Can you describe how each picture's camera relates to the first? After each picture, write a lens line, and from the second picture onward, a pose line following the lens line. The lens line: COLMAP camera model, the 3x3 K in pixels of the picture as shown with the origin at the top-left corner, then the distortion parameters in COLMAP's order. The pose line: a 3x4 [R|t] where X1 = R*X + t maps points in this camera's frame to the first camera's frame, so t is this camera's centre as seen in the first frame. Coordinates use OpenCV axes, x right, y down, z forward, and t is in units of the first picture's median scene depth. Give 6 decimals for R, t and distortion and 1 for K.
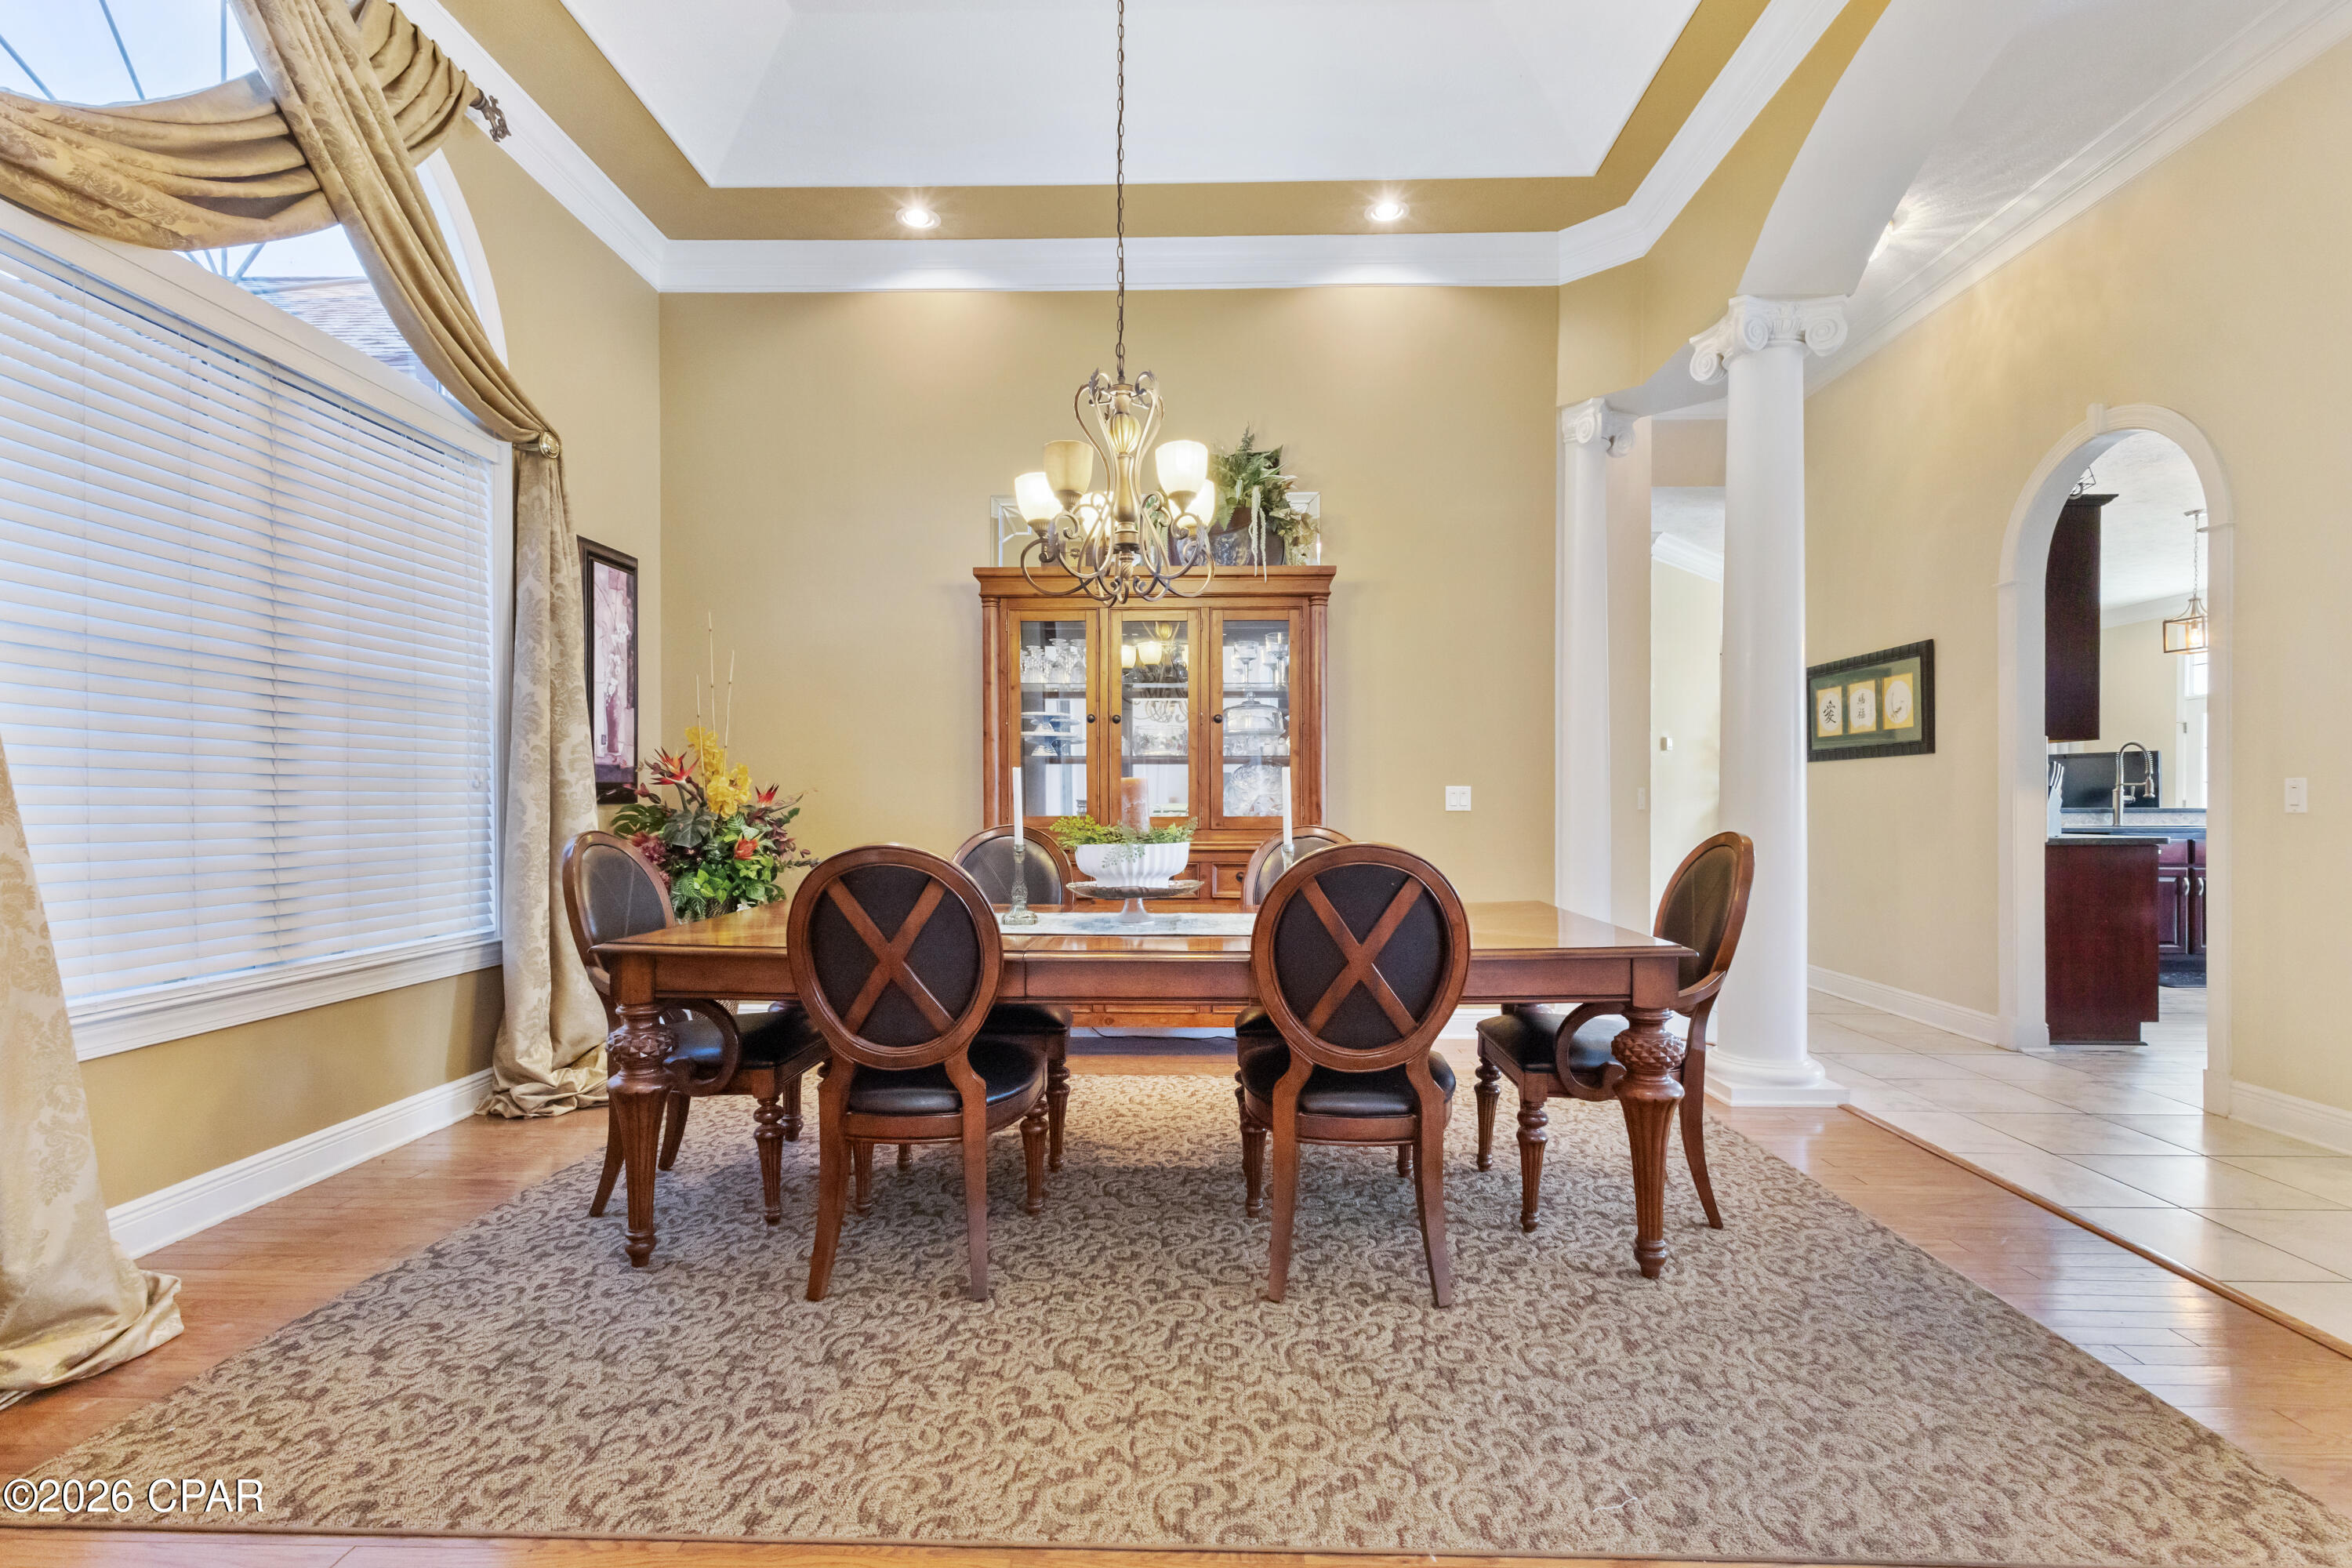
lens RADIAL K [[1095.5, 0, 1178.0], [0, 1095.5, 806.9], [0, 0, 1]] dist [0.017524, -0.006924]
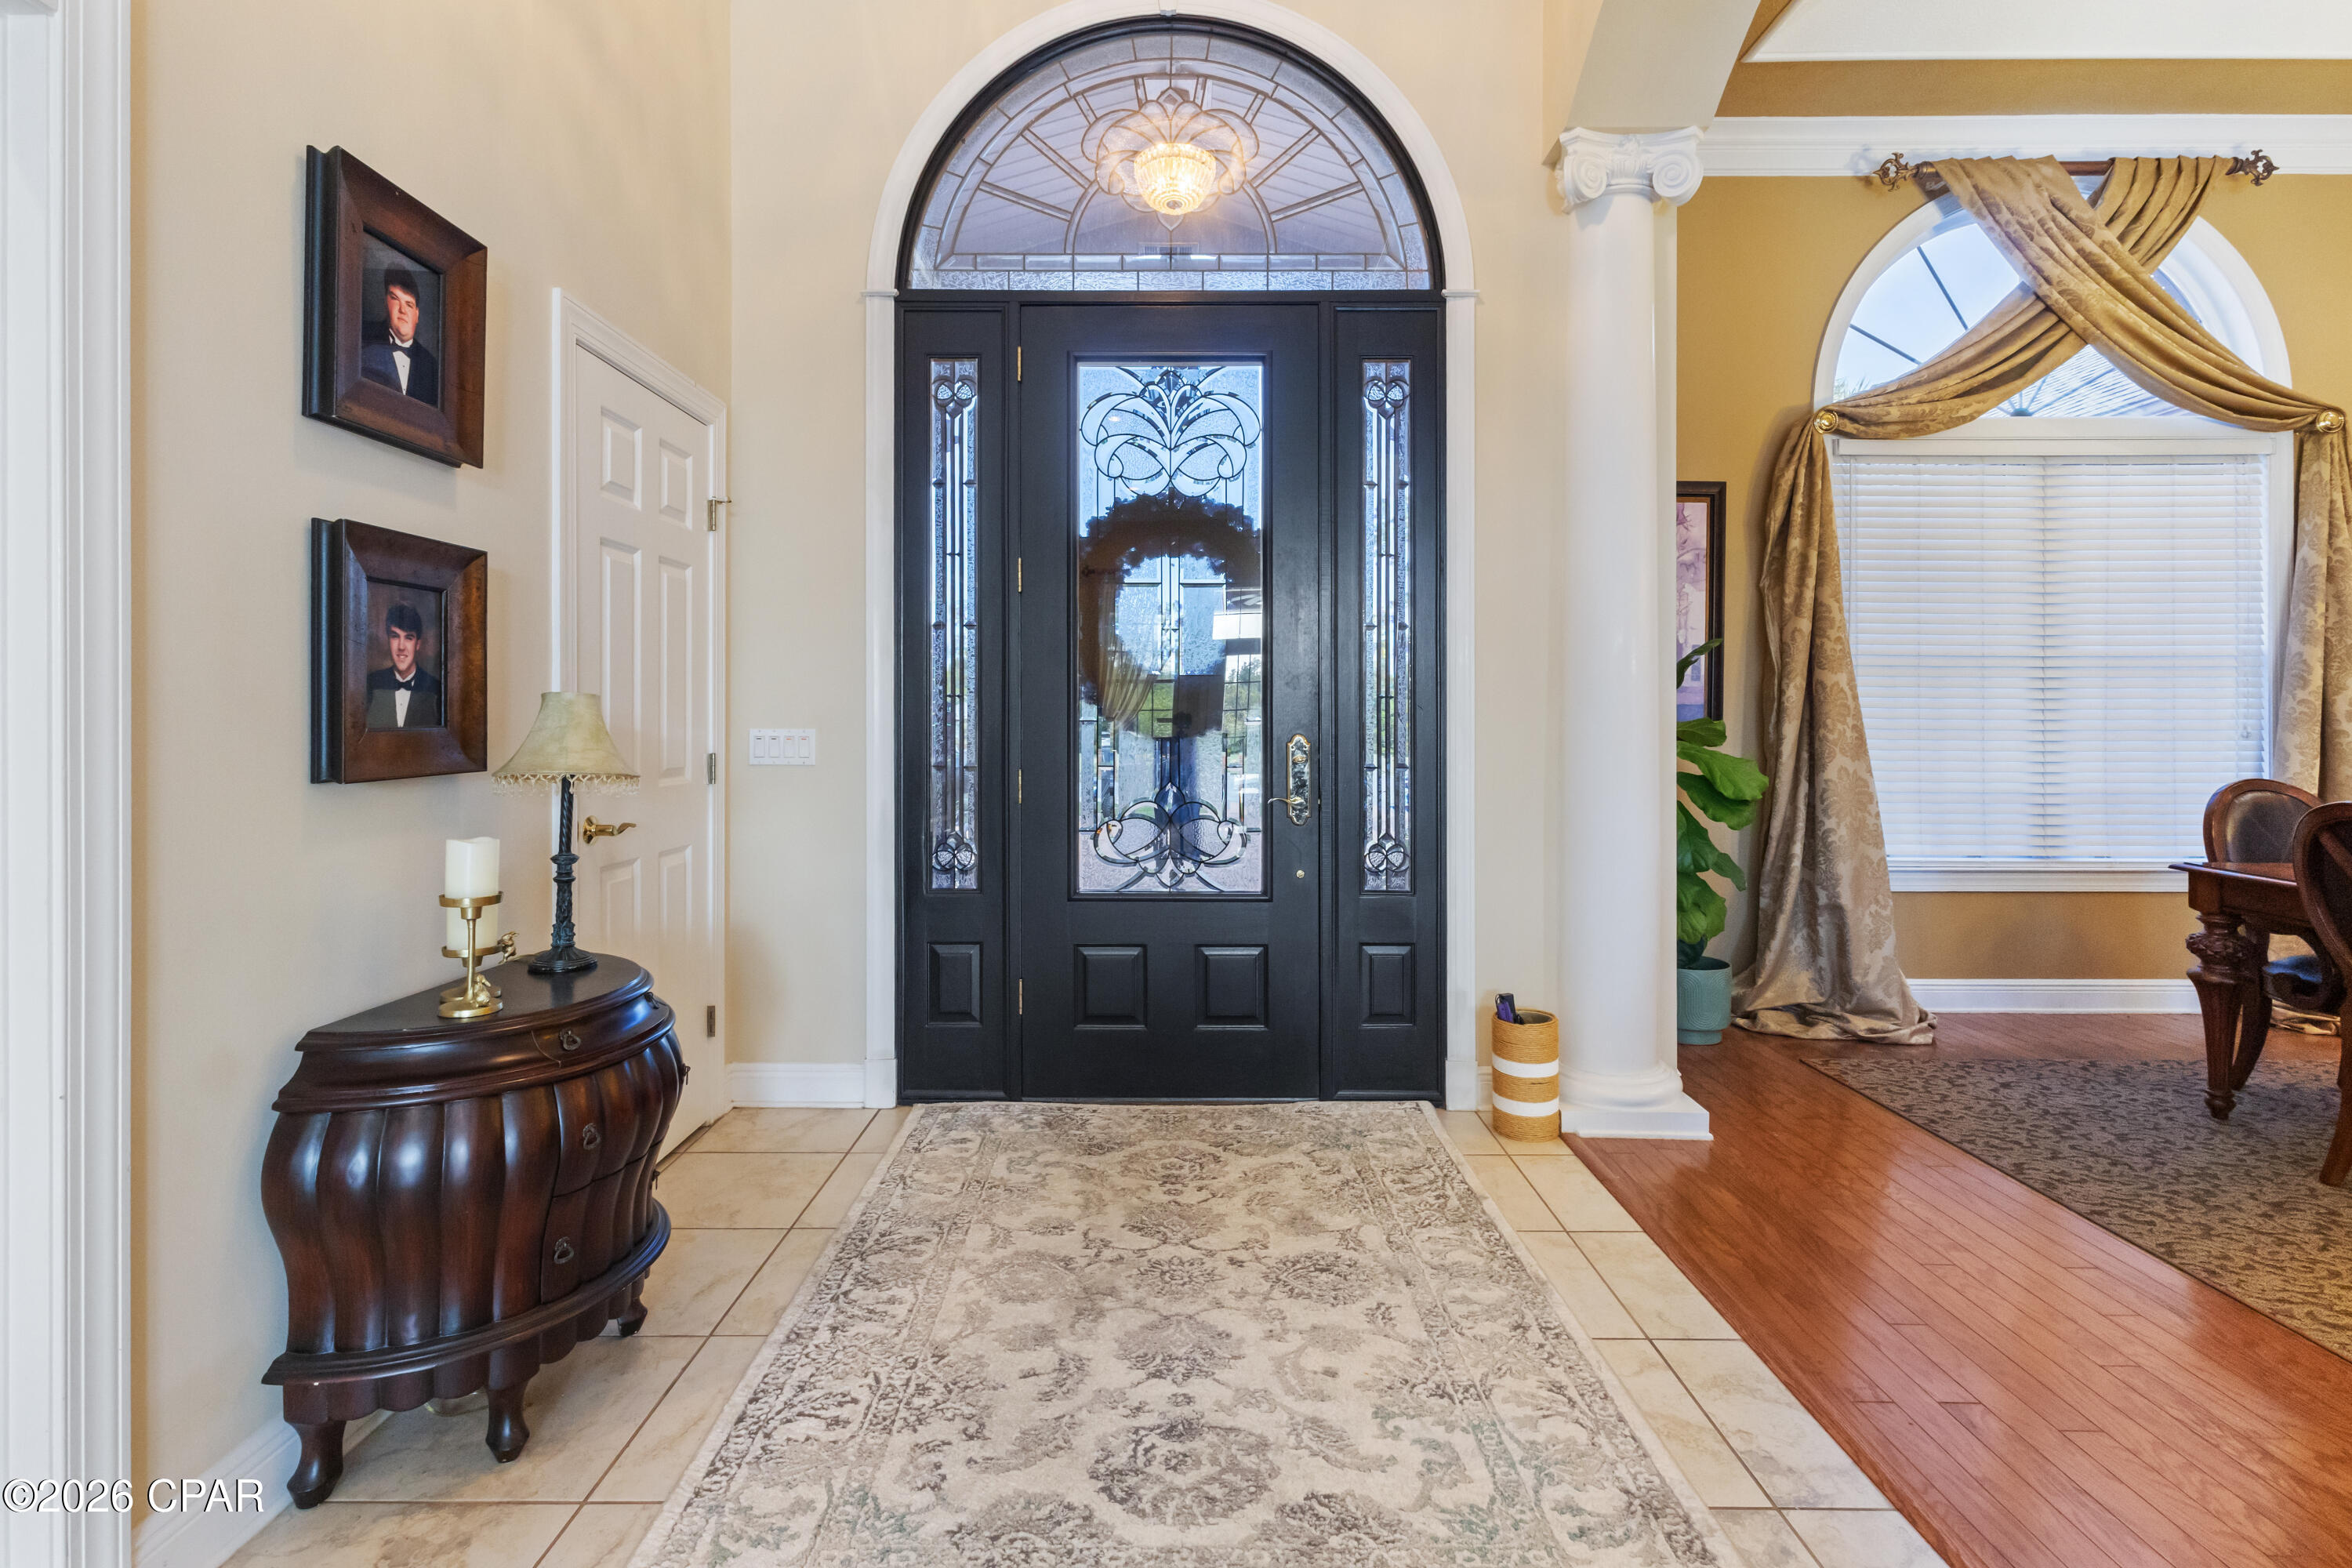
lens RADIAL K [[1124.7, 0, 1170.3], [0, 1124.7, 731.7], [0, 0, 1]] dist [0.004099, 0.000378]
pose [[0.021280, 0.004375, -0.999764, 0.697933], [-0.005827, 0.999974, 0.004252, -0.028180], [0.999757, 0.005735, 0.021305, -0.218822]]
